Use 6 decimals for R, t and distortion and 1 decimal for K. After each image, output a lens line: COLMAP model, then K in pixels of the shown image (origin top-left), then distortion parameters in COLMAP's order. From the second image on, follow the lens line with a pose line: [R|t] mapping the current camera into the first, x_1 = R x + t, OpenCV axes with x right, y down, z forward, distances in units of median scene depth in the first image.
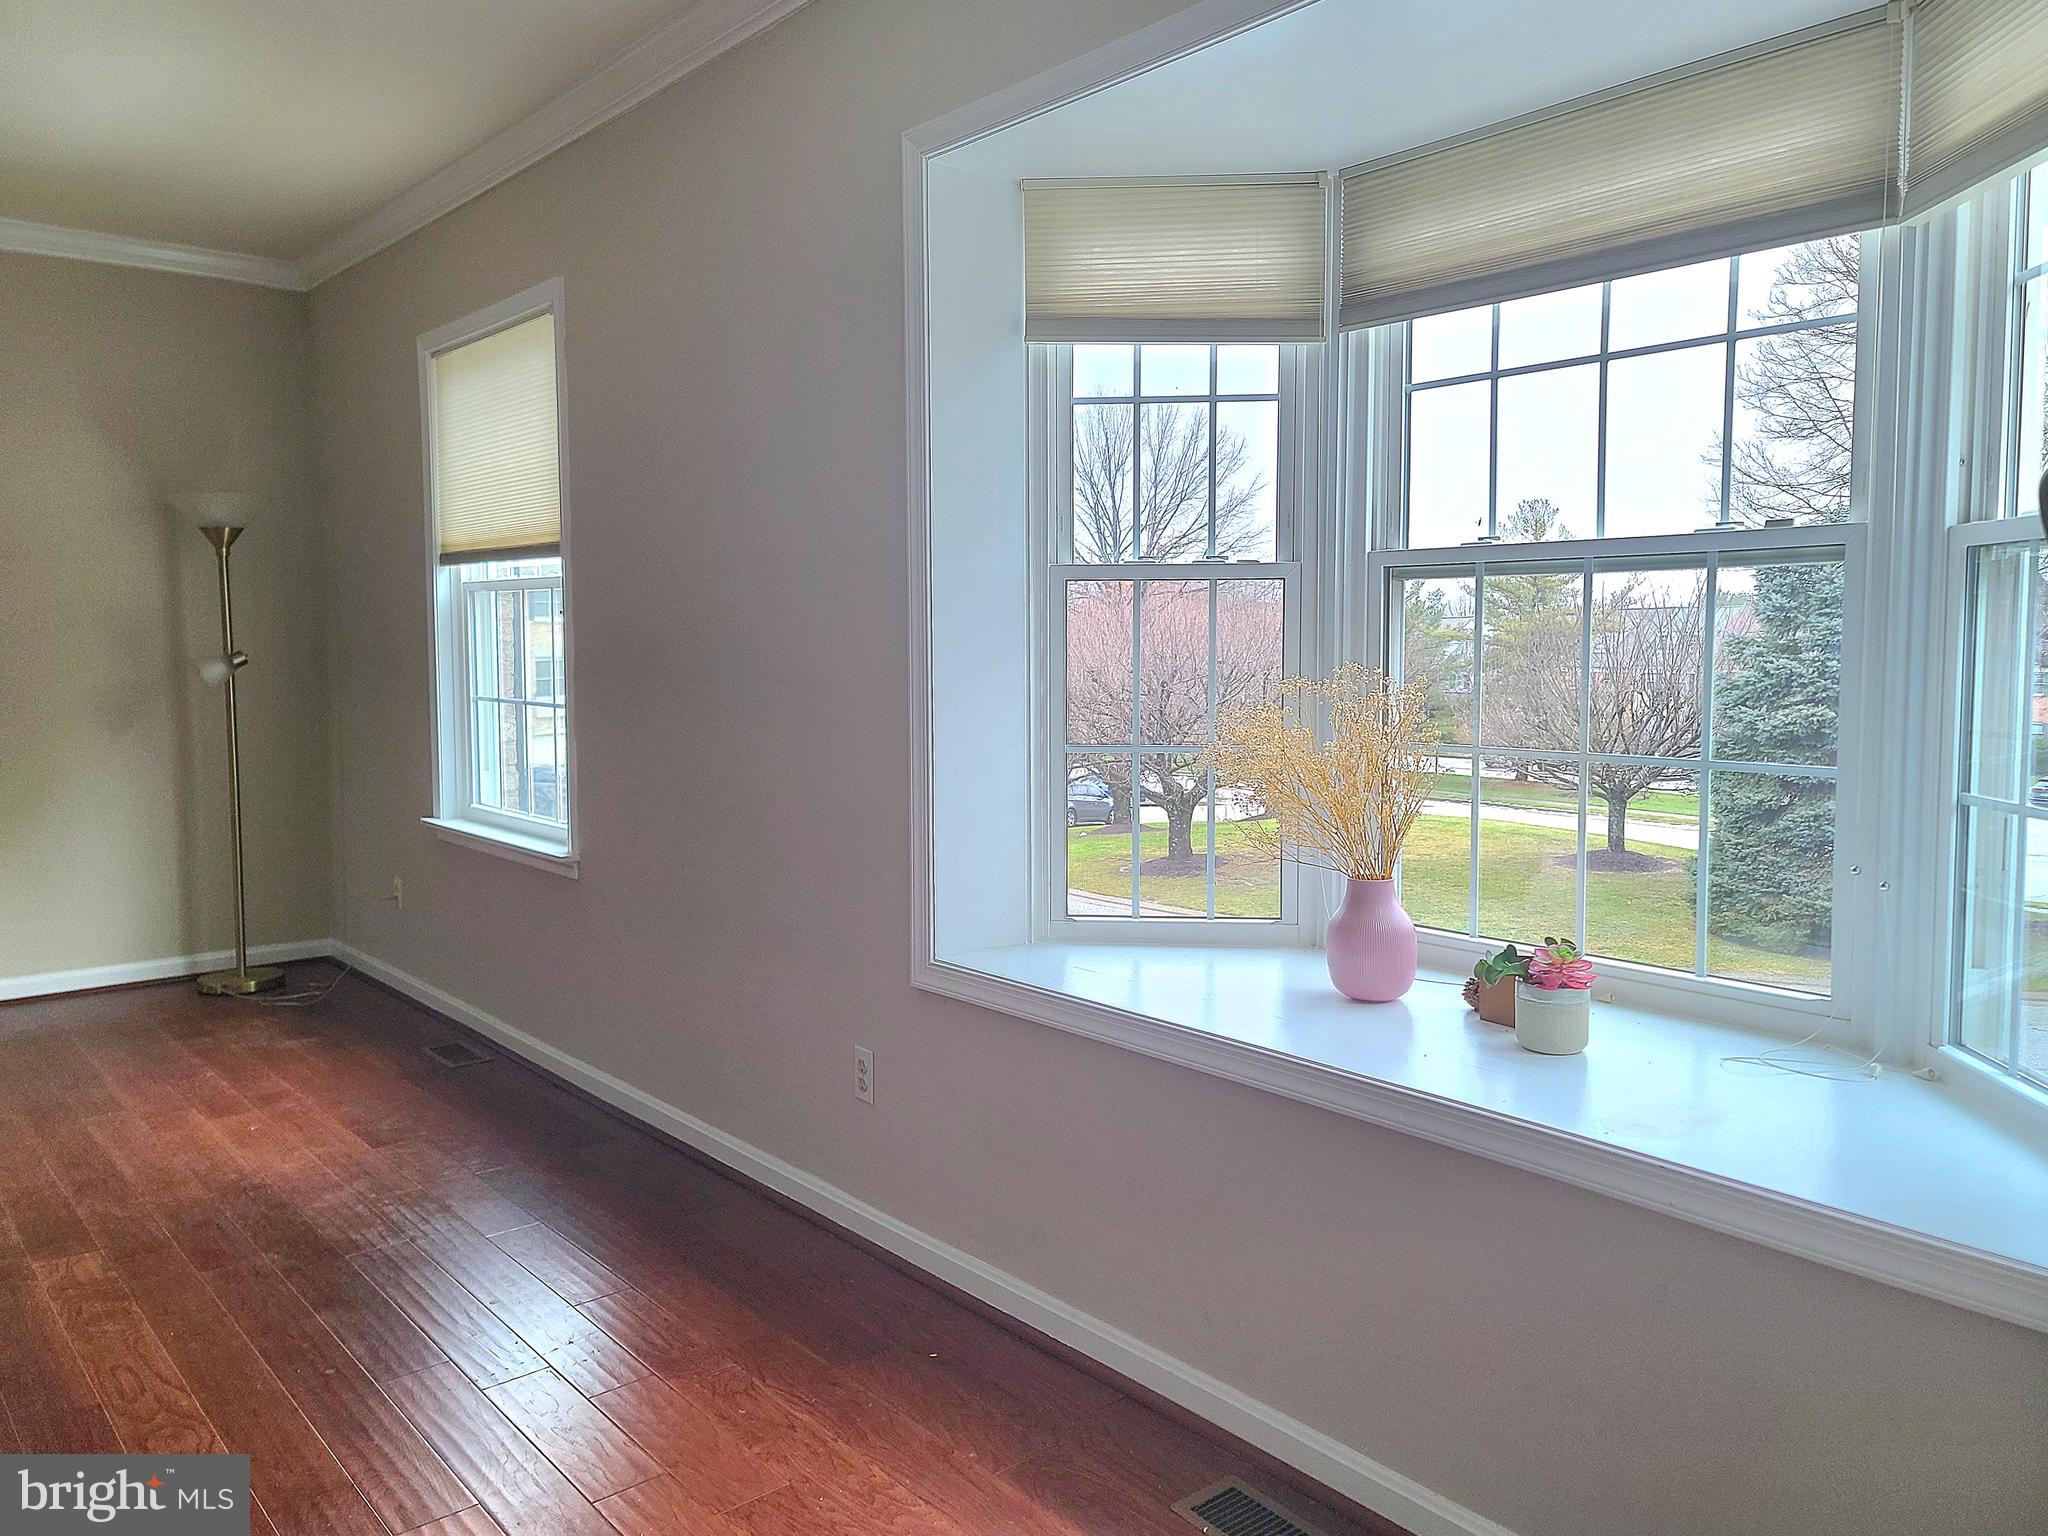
lens RADIAL K [[1493.8, 0, 1030.7], [0, 1493.8, 758.5], [0, 0, 1]] dist [0.047103, -0.020175]
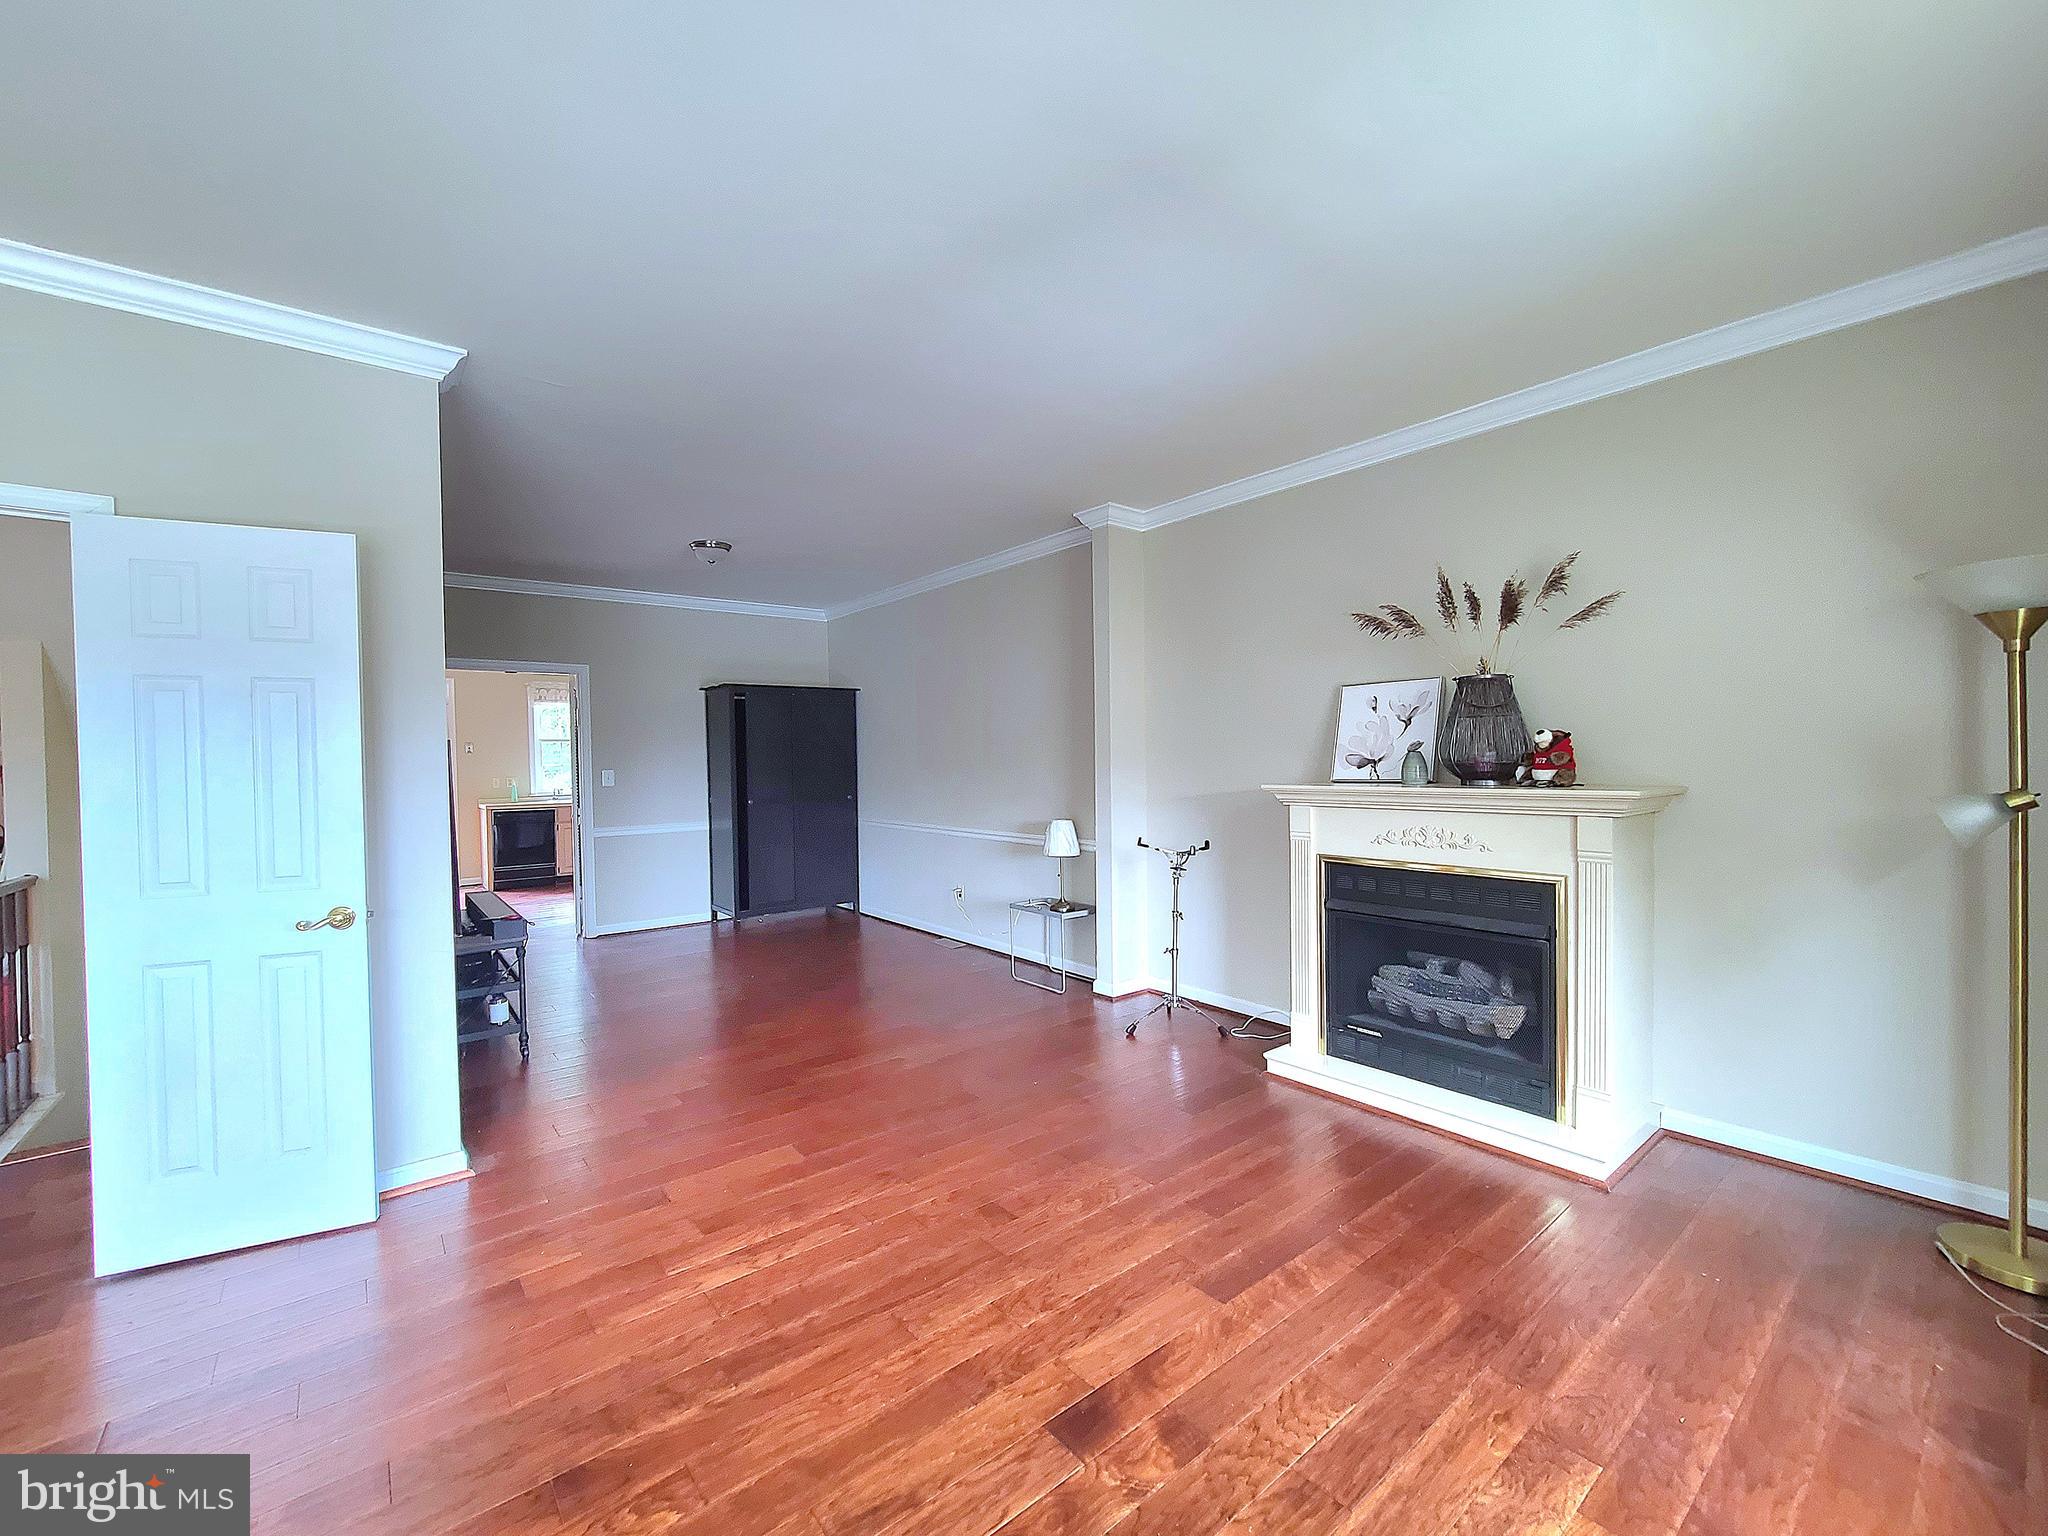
lens RADIAL K [[834.1, 0, 1012.5], [0, 834.1, 771.3], [0, 0, 1]] dist [-0.007164, 0.000406]
pose [[-0.043902, 0.018510, -0.998864, -0.218237], [-0.066811, 0.997536, 0.021421, -0.091475], [0.996799, 0.067675, -0.042558, 0.916979]]
